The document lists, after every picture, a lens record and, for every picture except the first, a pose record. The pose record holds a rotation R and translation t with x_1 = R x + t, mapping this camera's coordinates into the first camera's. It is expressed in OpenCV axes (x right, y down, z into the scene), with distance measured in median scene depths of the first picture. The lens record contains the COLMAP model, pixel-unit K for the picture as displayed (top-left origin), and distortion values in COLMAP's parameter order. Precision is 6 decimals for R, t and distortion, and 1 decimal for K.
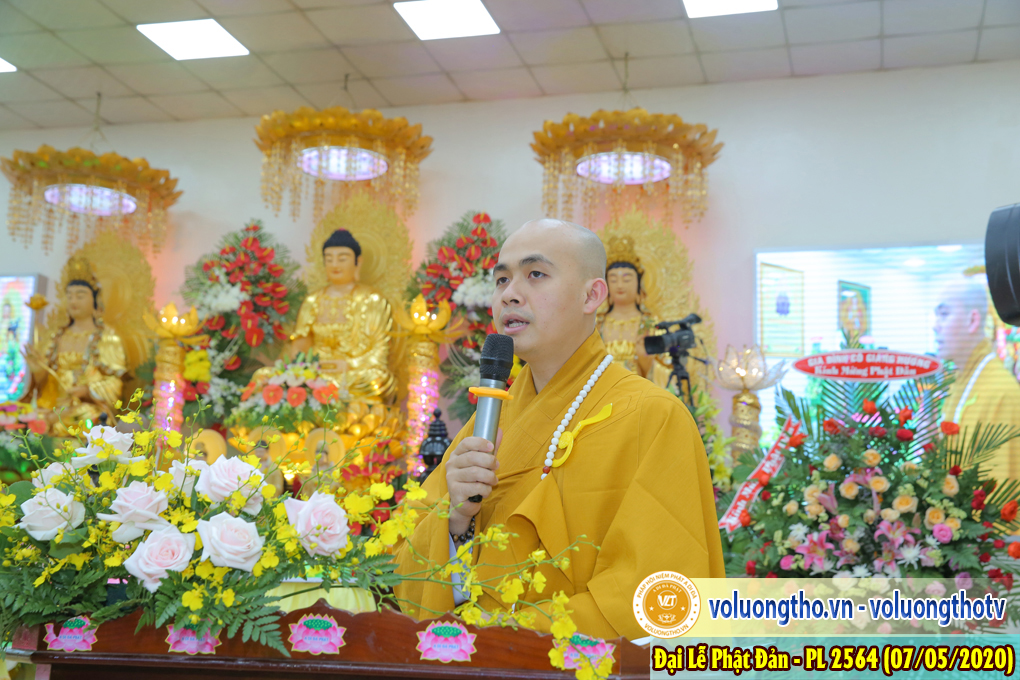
lens RADIAL K [[1419.6, 0, 510.0], [0, 1419.6, 340.0], [0, 0, 1]] dist [0.105085, 0.050117]
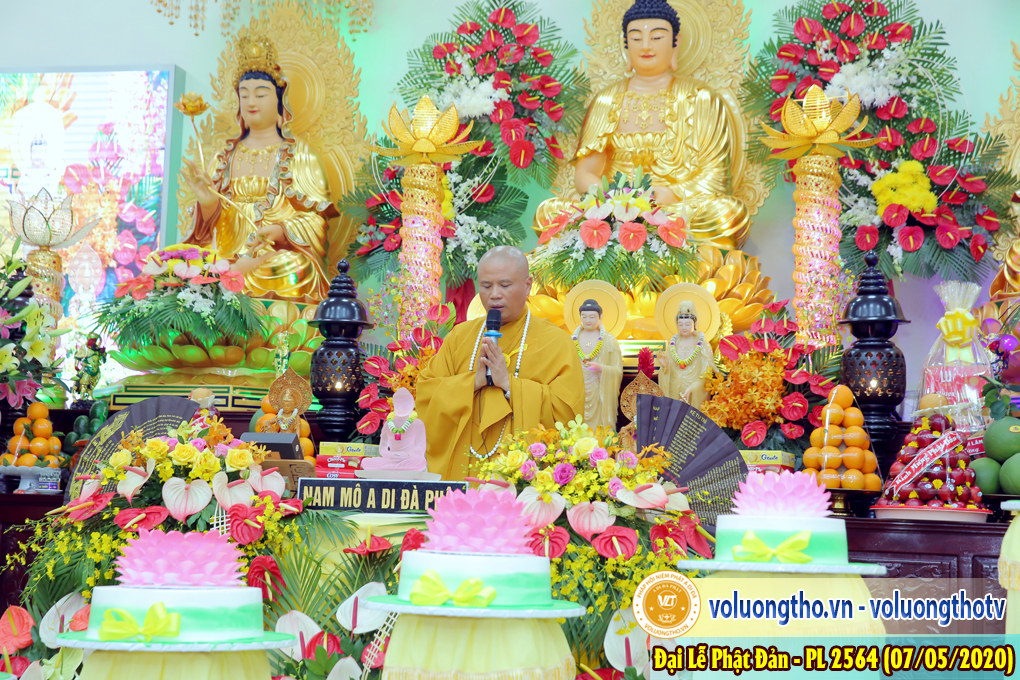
lens RADIAL K [[1767.6, 0, 473.8], [0, 1767.6, 339.4], [0, 0, 1]] dist [0.217387, 0.026902]
pose [[0.999978, 0.002765, 0.006083, -0.211529], [-0.003196, 0.997406, 0.071910, 0.025980], [-0.005869, -0.071928, 0.997393, 0.148006]]
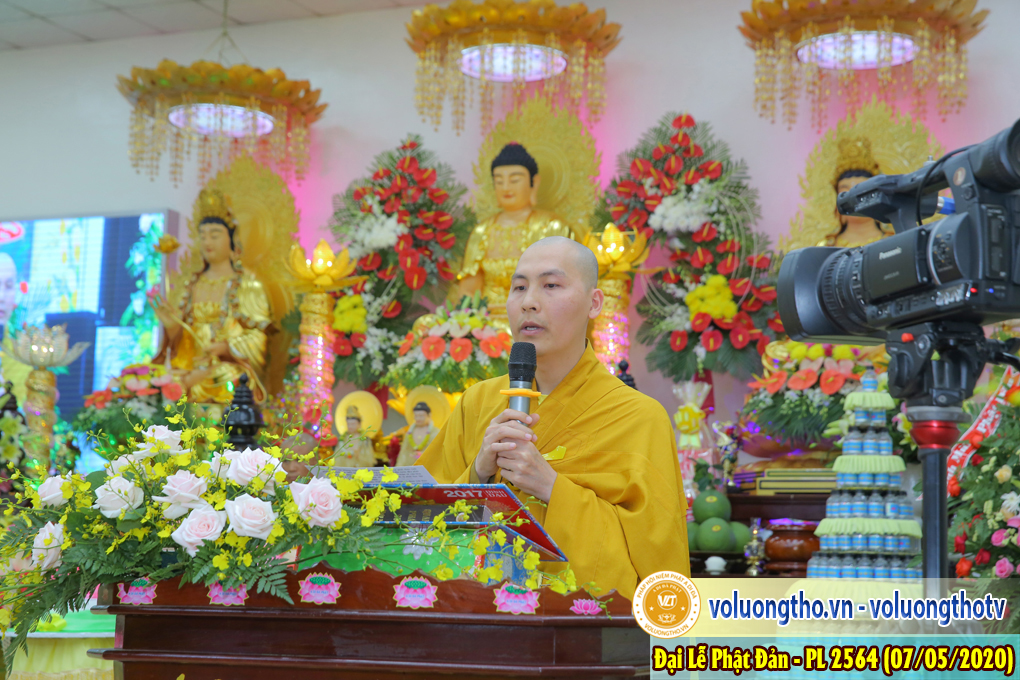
lens RADIAL K [[1958.0, 0, 510.0], [0, 1958.0, 340.0], [0, 0, 1]] dist [0.243457, 0.081689]
pose [[0.986624, -0.029028, -0.160408, 0.059962], [0.036799, 0.998278, 0.045690, -0.016497], [0.158806, -0.050982, 0.985993, -0.128932]]
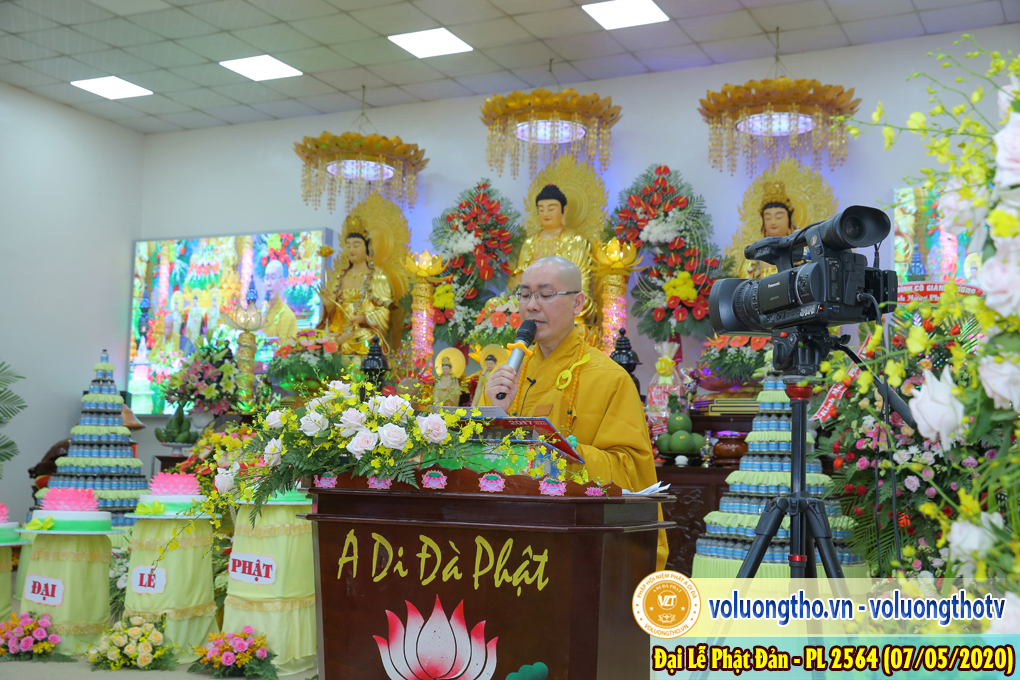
lens RADIAL K [[1321.6, 0, 510.0], [0, 1321.6, 340.0], [0, 0, 1]] dist [0.087279, -0.003392]
pose [[0.981575, -0.024713, -0.189472, 0.065927], [0.038623, 0.996794, 0.070076, -0.024880], [0.187133, -0.076103, 0.979382, -0.165200]]
